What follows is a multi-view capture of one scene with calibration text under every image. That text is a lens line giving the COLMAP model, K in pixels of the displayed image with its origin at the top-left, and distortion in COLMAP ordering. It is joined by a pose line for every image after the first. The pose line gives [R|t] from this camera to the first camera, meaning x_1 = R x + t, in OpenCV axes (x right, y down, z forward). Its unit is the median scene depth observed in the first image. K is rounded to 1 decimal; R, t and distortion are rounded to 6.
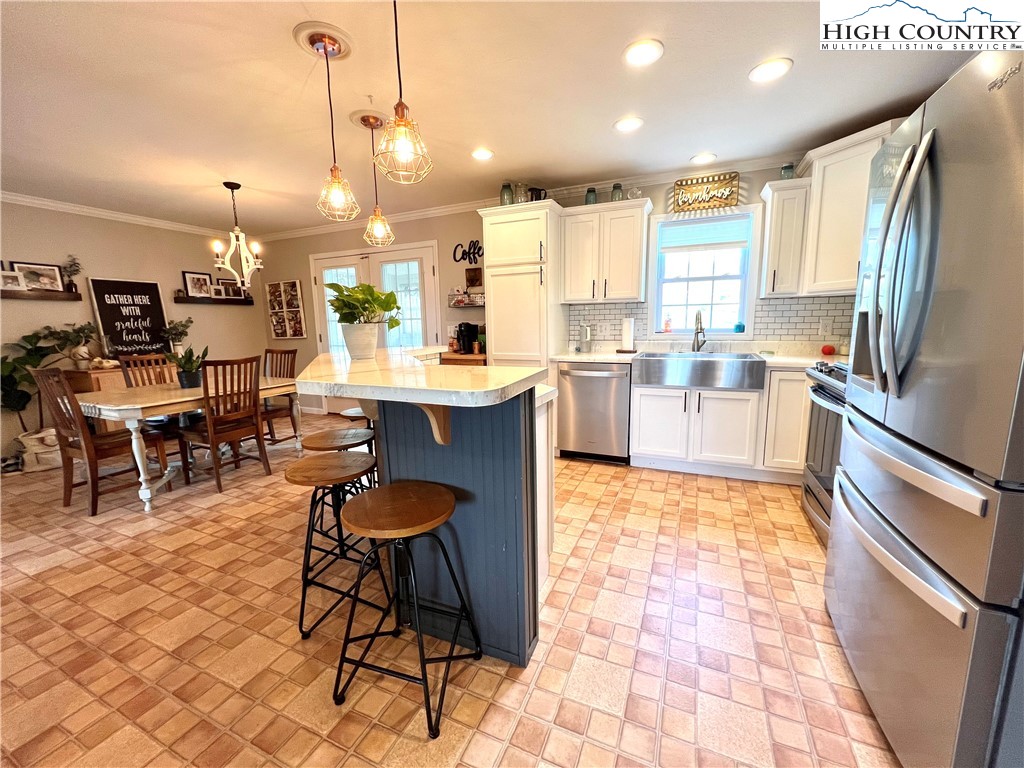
lens RADIAL K [[409.1, 0, 511.8], [0, 409.1, 387.1], [0, 0, 1]] dist [-0.000471, 0.000068]
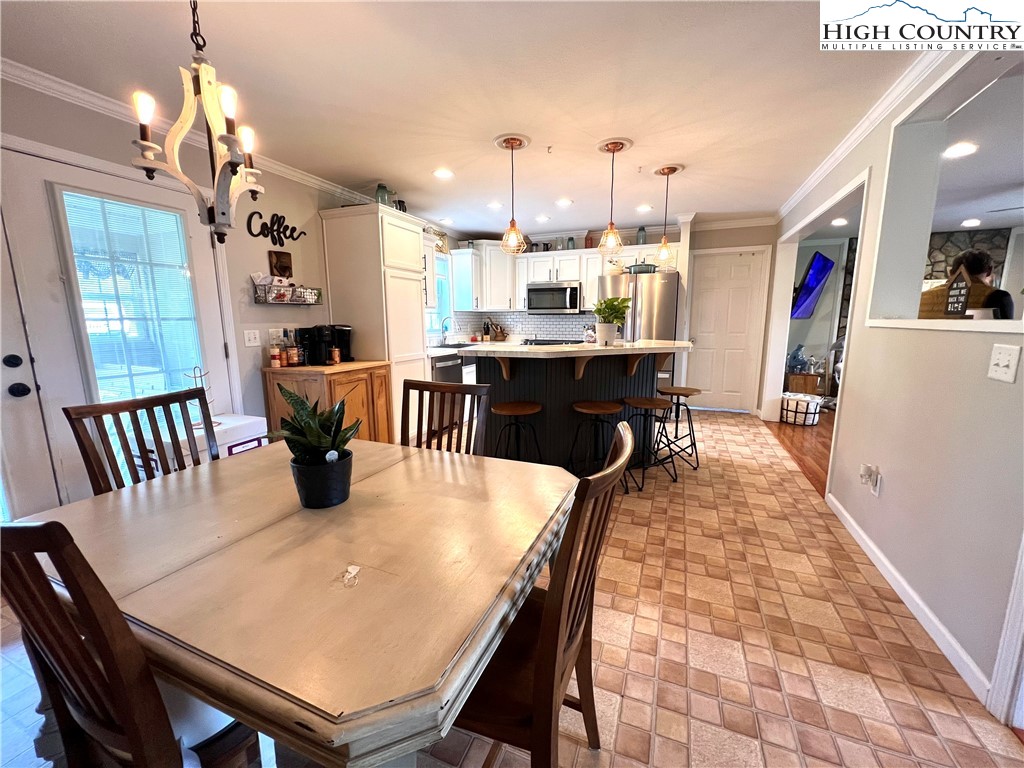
lens RADIAL K [[409.1, 0, 511.8], [0, 409.1, 387.1], [0, 0, 1]] dist [-0.000471, 0.000068]
pose [[-0.033563, -0.148032, 0.988413, -1.058952], [0.163073, 0.974906, 0.151547, -0.117252], [-0.986043, 0.166270, -0.008581, 0.771159]]
